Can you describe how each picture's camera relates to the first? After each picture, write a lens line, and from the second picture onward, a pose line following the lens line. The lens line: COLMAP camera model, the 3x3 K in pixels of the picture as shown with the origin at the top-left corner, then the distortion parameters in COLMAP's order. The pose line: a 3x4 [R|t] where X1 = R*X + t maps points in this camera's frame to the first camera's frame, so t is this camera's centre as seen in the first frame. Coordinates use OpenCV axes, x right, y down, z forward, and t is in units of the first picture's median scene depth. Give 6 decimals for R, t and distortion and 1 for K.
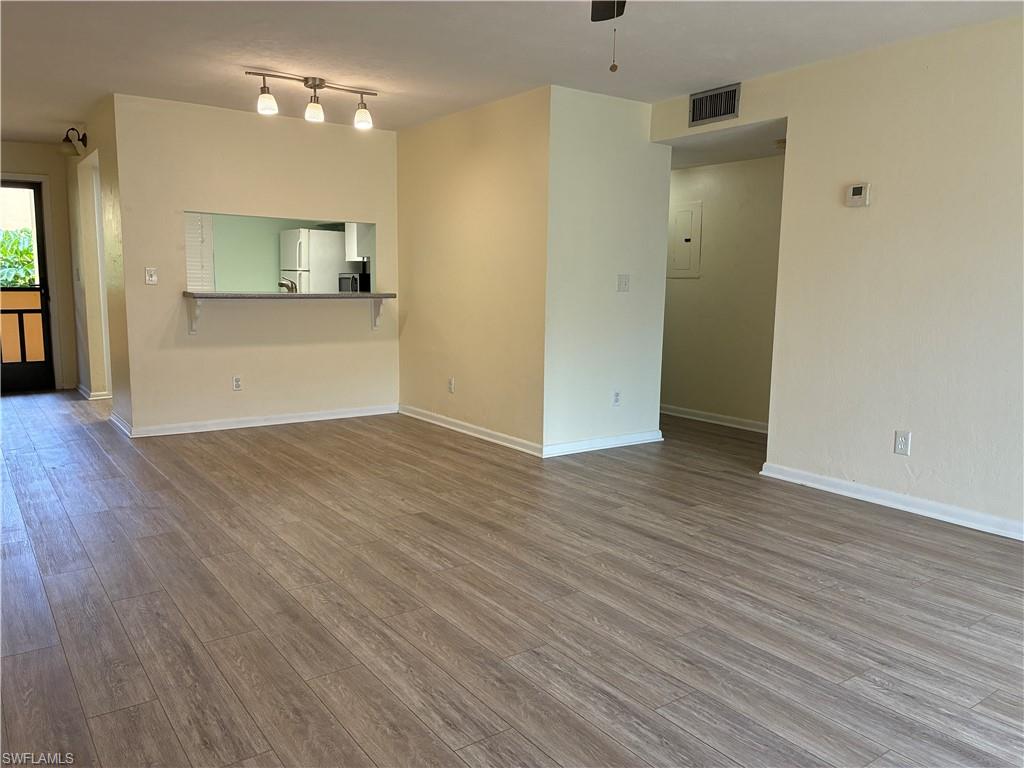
lens RADIAL K [[779.4, 0, 516.8], [0, 779.4, 389.6], [0, 0, 1]] dist [0.050185, -0.056424]
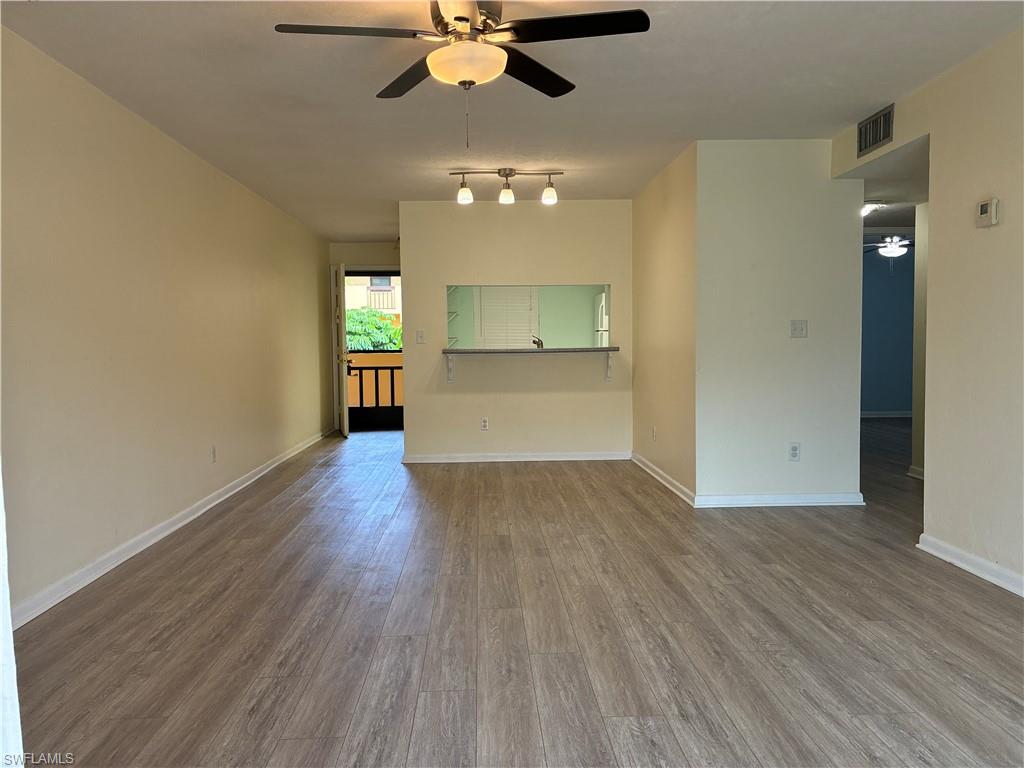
lens RADIAL K [[779.4, 0, 509.6], [0, 779.4, 381.2], [0, 0, 1]] dist [0.050185, -0.056424]
pose [[0.834483, 0.003624, -0.551022, 0.501630], [-0.054412, 0.995633, -0.075855, 0.021990], [0.548341, 0.093282, 0.831036, 0.048005]]
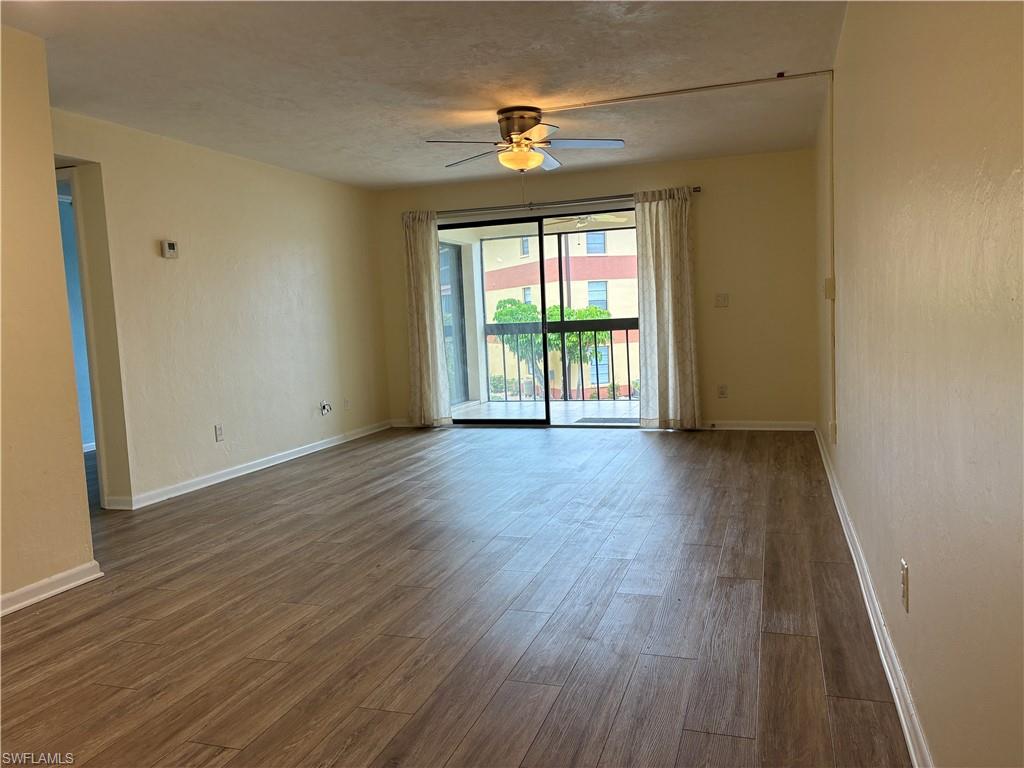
lens RADIAL K [[779.4, 0, 516.9], [0, 779.4, 389.3], [0, 0, 1]] dist [0.050185, -0.056424]
pose [[-0.589259, -0.061199, 0.805623, -0.959118], [0.153679, 0.970433, 0.186125, -0.190113], [-0.793194, 0.233483, -0.562432, 1.392750]]
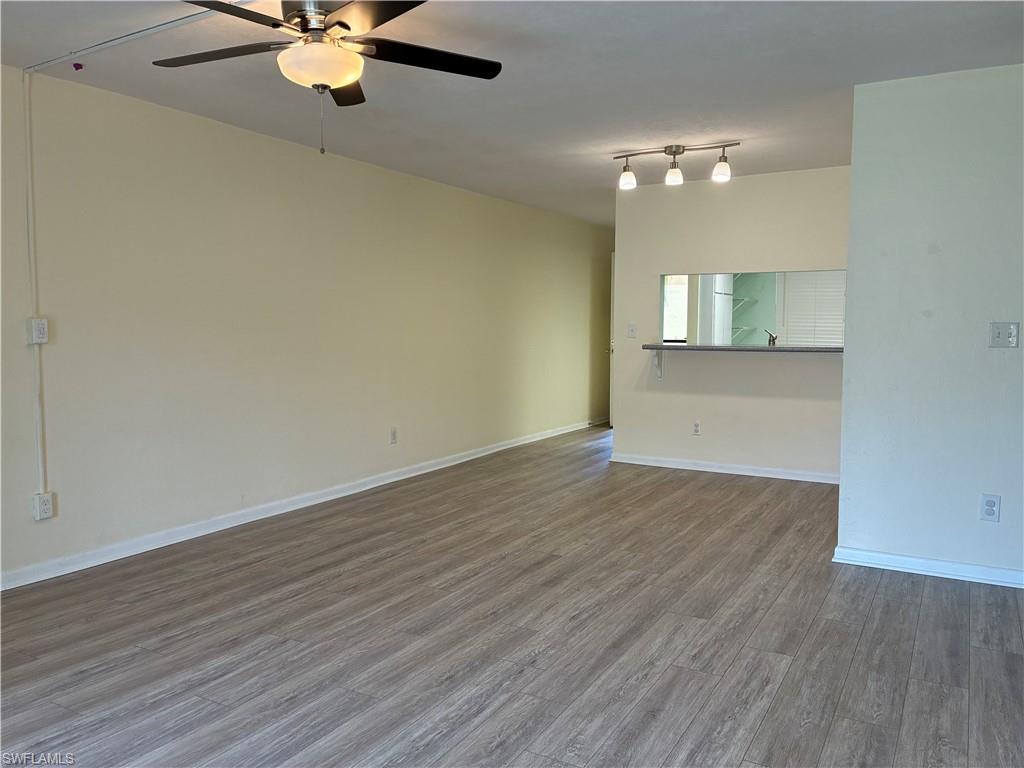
lens RADIAL K [[779.4, 0, 513.5], [0, 779.4, 375.2], [0, 0, 1]] dist [0.050185, -0.056424]
pose [[0.413317, 0.046574, -0.909395, 0.783954], [-0.125522, 0.992071, -0.006241, -0.065144], [0.901894, 0.116728, 0.415886, 0.488570]]
